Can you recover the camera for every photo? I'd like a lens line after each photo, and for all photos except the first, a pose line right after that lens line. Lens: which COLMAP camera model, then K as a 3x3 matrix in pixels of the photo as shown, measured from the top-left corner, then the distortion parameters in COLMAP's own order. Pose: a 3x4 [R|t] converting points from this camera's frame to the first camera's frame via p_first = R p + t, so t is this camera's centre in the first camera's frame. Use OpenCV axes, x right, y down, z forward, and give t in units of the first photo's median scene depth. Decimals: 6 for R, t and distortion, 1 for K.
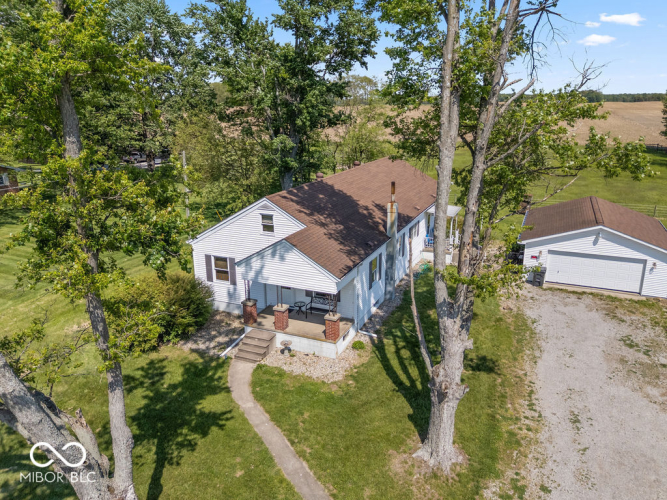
lens RADIAL K [[490.2, 0, 333.5], [0, 490.2, 250.0], [0, 0, 1]] dist [0.089220, -0.095140]
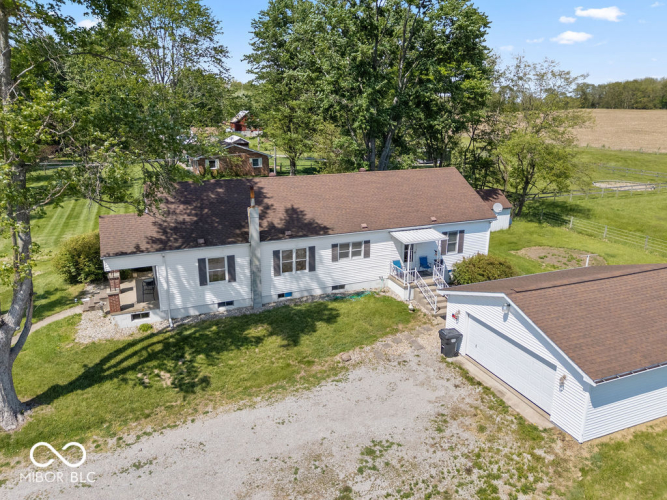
lens RADIAL K [[490.2, 0, 333.5], [0, 490.2, 250.0], [0, 0, 1]] dist [0.089220, -0.095140]
pose [[0.721193, 0.207318, -0.660984, 1.033151], [-0.210025, 0.974694, 0.076558, -0.140772], [0.660129, 0.083610, 0.746485, 0.449670]]
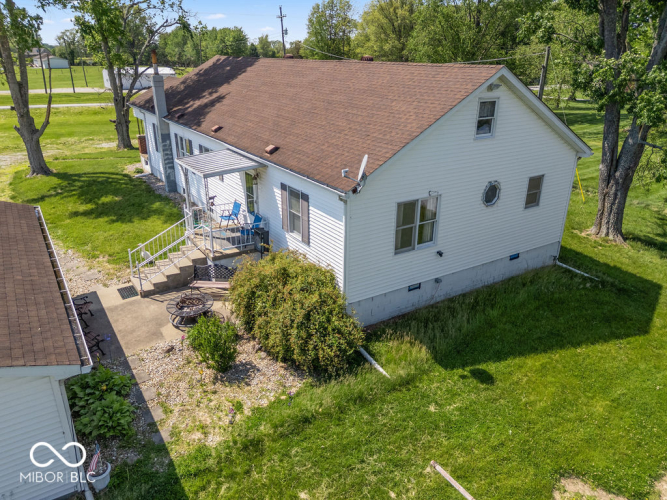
lens RADIAL K [[490.2, 0, 333.5], [0, 490.2, 250.0], [0, 0, 1]] dist [0.089220, -0.095140]
pose [[-0.550346, 0.315414, -0.773067, 0.844397], [-0.246246, 0.823399, 0.511251, -0.428339], [0.797798, 0.471730, -0.375485, 2.000546]]
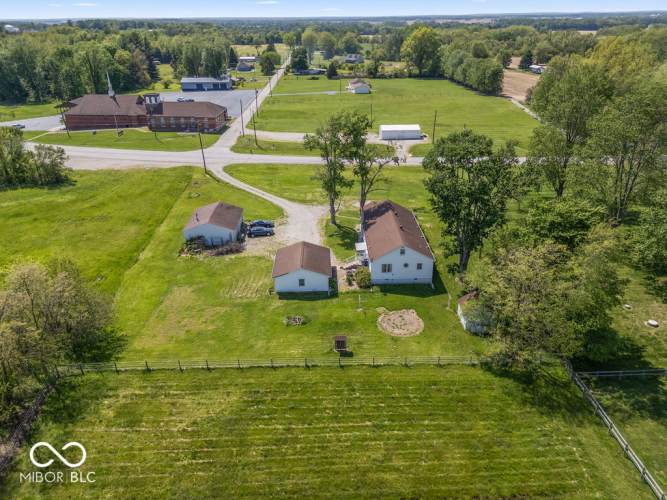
lens RADIAL K [[490.2, 0, 333.5], [0, 490.2, 250.0], [0, 0, 1]] dist [0.089220, -0.095140]
pose [[-0.905550, 0.194048, -0.377260, 1.863707], [-0.107138, 0.755834, 0.645938, -2.362984], [0.410489, 0.625348, -0.663656, 3.812086]]
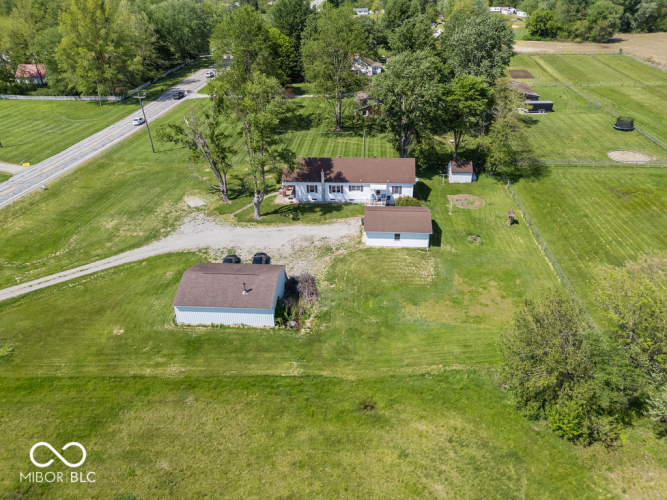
lens RADIAL K [[490.2, 0, 333.5], [0, 490.2, 250.0], [0, 0, 1]] dist [0.089220, -0.095140]
pose [[0.332006, 0.475294, -0.814781, 3.470678], [-0.260370, 0.876395, 0.405140, -1.120568], [0.906631, 0.077635, 0.414721, -0.261226]]
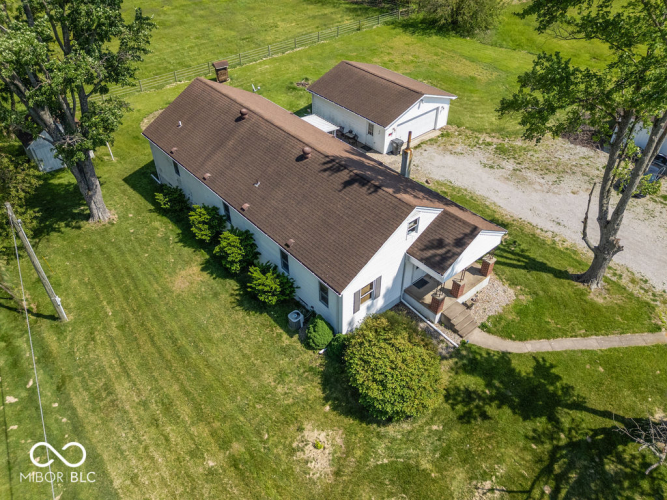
lens RADIAL K [[490.2, 0, 333.5], [0, 490.2, 250.0], [0, 0, 1]] dist [0.089220, -0.095140]
pose [[0.428748, -0.583808, 0.689451, -0.988646], [0.259190, 0.810560, 0.525178, -0.626779], [-0.865446, -0.046470, 0.498843, 0.668851]]
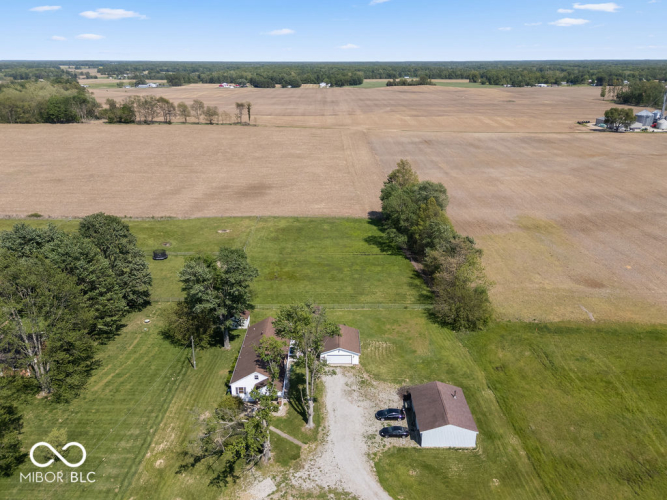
lens RADIAL K [[490.2, 0, 333.5], [0, 490.2, 250.0], [0, 0, 1]] dist [0.089220, -0.095140]
pose [[0.915130, -0.137190, 0.379100, -0.944585], [0.112353, 0.989853, 0.086997, -1.354400], [-0.387188, -0.037020, 0.921257, -2.815520]]
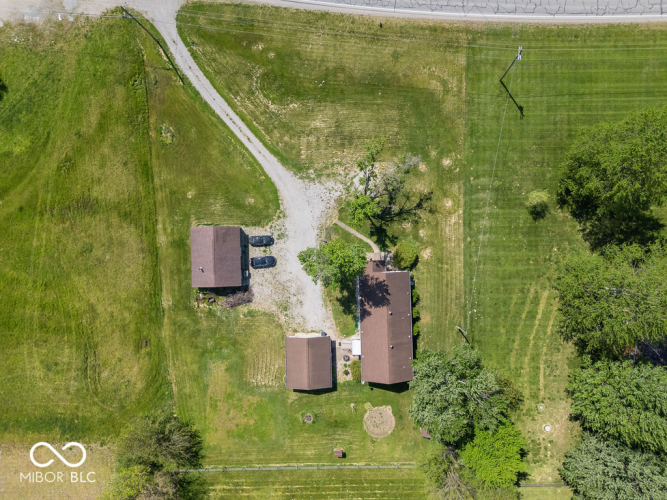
lens RADIAL K [[490.2, 0, 333.5], [0, 490.2, 250.0], [0, 0, 1]] dist [0.089220, -0.095140]
pose [[-0.903454, 0.428020, 0.023870, 0.067354], [-0.099600, -0.263740, 0.959438, -3.941126], [0.416954, 0.864431, 0.280907, -0.453915]]
